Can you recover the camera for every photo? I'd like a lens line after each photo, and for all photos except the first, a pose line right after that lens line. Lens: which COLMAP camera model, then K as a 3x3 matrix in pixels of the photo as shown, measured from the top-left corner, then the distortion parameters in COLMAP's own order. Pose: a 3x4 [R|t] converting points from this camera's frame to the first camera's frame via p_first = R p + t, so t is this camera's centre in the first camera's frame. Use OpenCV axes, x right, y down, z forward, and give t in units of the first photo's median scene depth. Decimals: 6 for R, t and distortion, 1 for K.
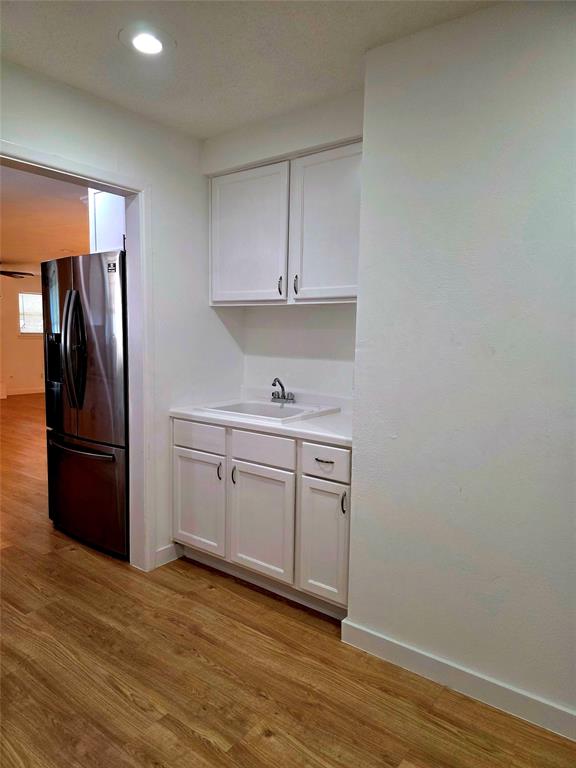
lens RADIAL K [[511.4, 0, 282.7], [0, 511.4, 383.0], [0, 0, 1]] dist [0.043078, -0.037759]
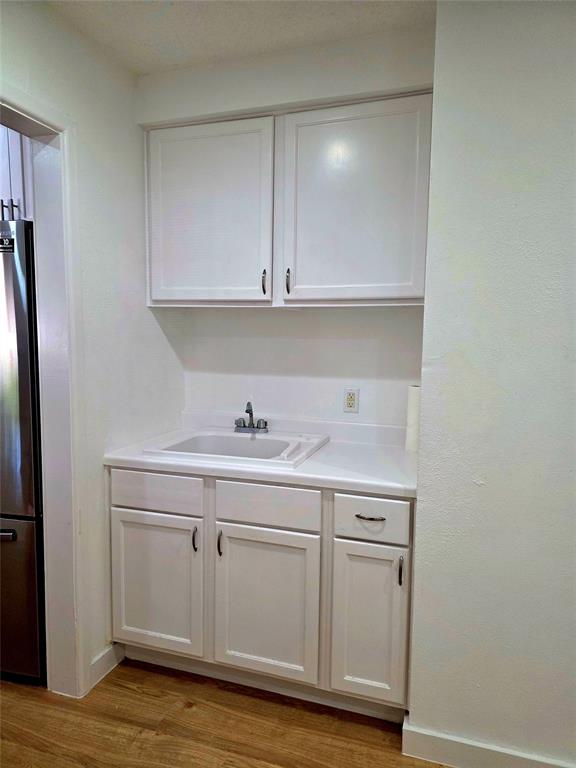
lens RADIAL K [[511.4, 0, 290.6], [0, 511.4, 384.7], [0, 0, 1]] dist [0.043078, -0.037759]
pose [[0.942239, -0.035797, 0.333022, -0.229995], [0.036023, 0.999336, 0.005498, -0.042076], [-0.332998, 0.006816, 0.942903, 0.282451]]
